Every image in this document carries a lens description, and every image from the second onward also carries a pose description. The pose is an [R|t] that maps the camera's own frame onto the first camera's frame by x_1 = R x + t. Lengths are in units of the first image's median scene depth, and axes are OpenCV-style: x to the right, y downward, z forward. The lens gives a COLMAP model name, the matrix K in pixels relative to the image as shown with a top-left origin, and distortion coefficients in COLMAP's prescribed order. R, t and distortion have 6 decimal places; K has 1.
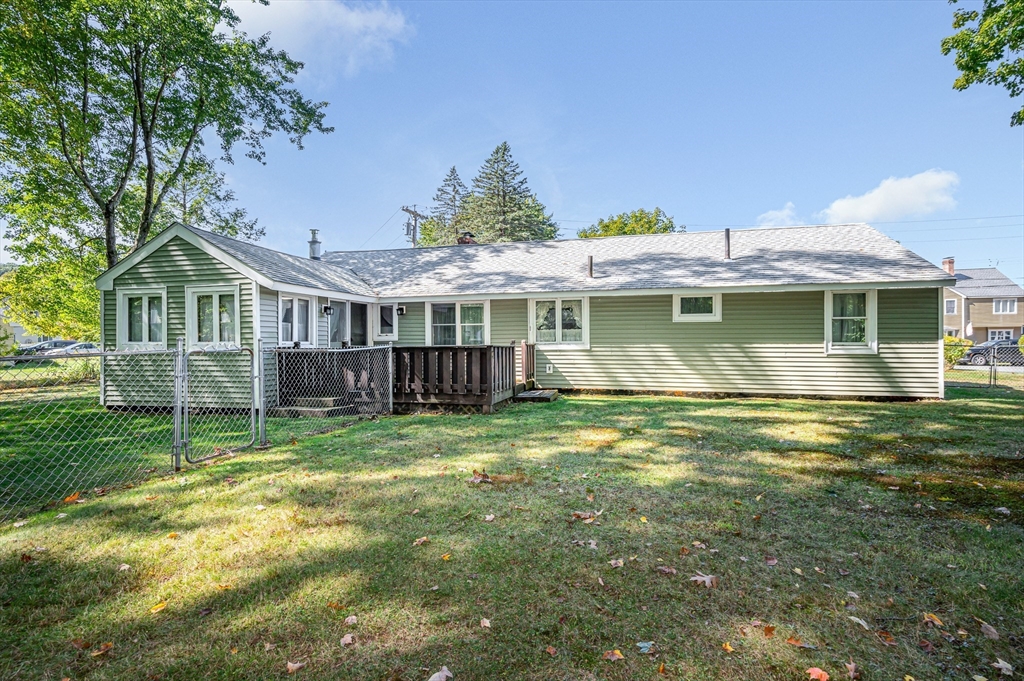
lens RADIAL K [[489.5, 0, 520.4], [0, 489.5, 345.4], [0, 0, 1]] dist [0.002447, -0.001700]
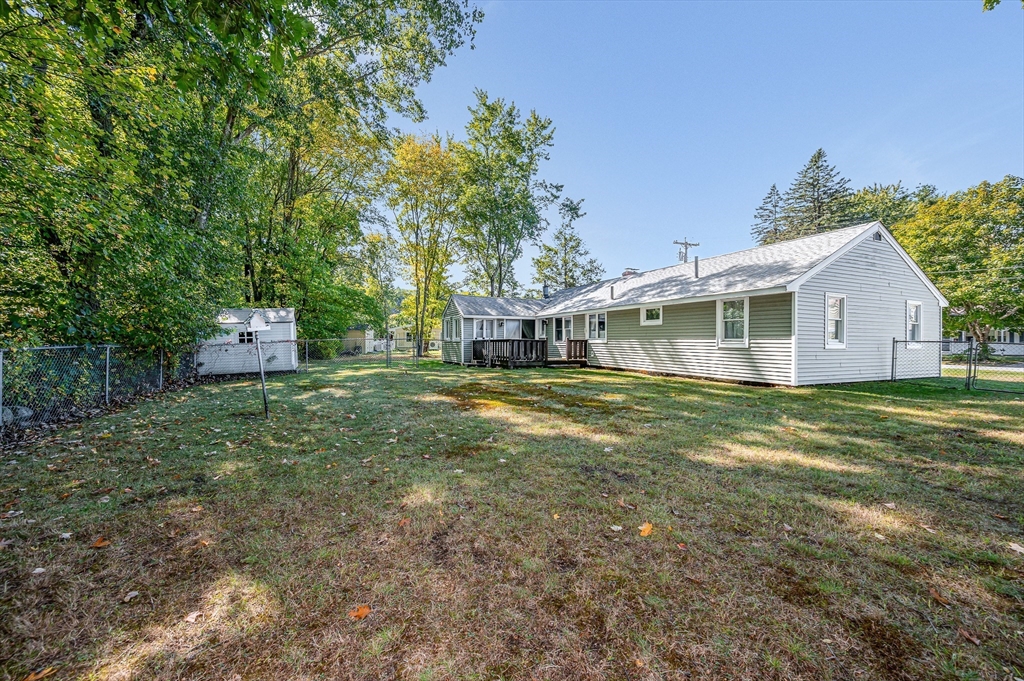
lens RADIAL K [[406.6, 0, 517.8], [0, 406.6, 338.6], [0, 0, 1]] dist [0.001058, 0.000365]
pose [[0.633995, 0.002373, -0.773334, 1.059715], [-0.016828, 0.999801, -0.010728, 0.013846], [0.773154, 0.019814, 0.633908, -0.115411]]
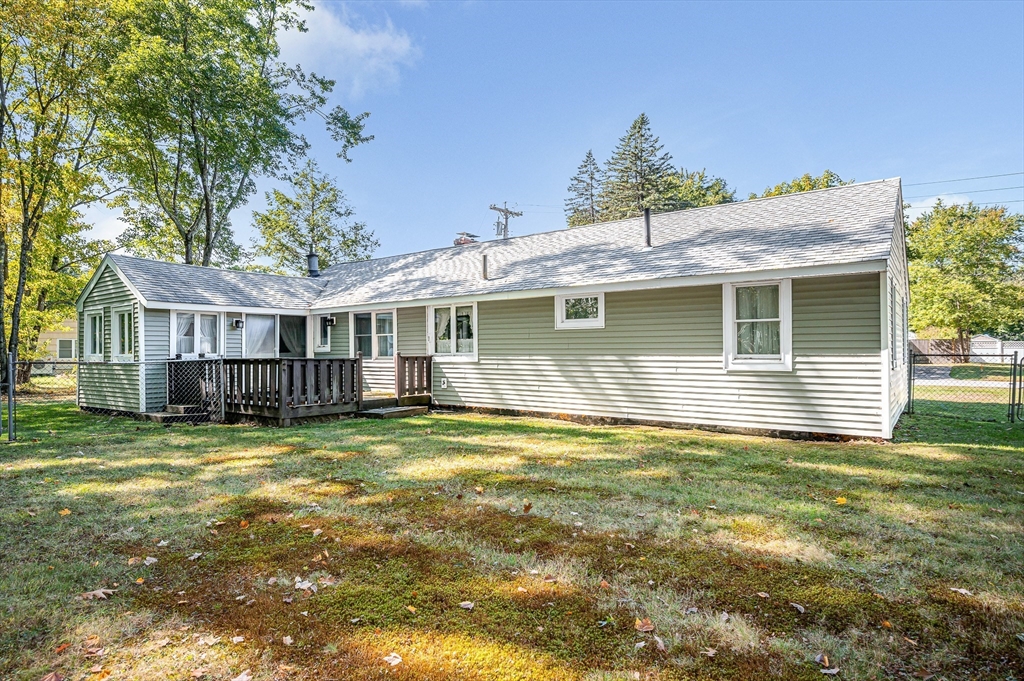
lens RADIAL K [[570.9, 0, 511.8], [0, 570.9, 344.0], [0, 0, 1]] dist [-0.000066, -0.000736]
pose [[0.924411, -0.006086, -0.381349, 0.609565], [-0.001622, 0.999801, -0.019889, -0.003878], [0.381394, 0.019004, 0.924217, 0.083983]]
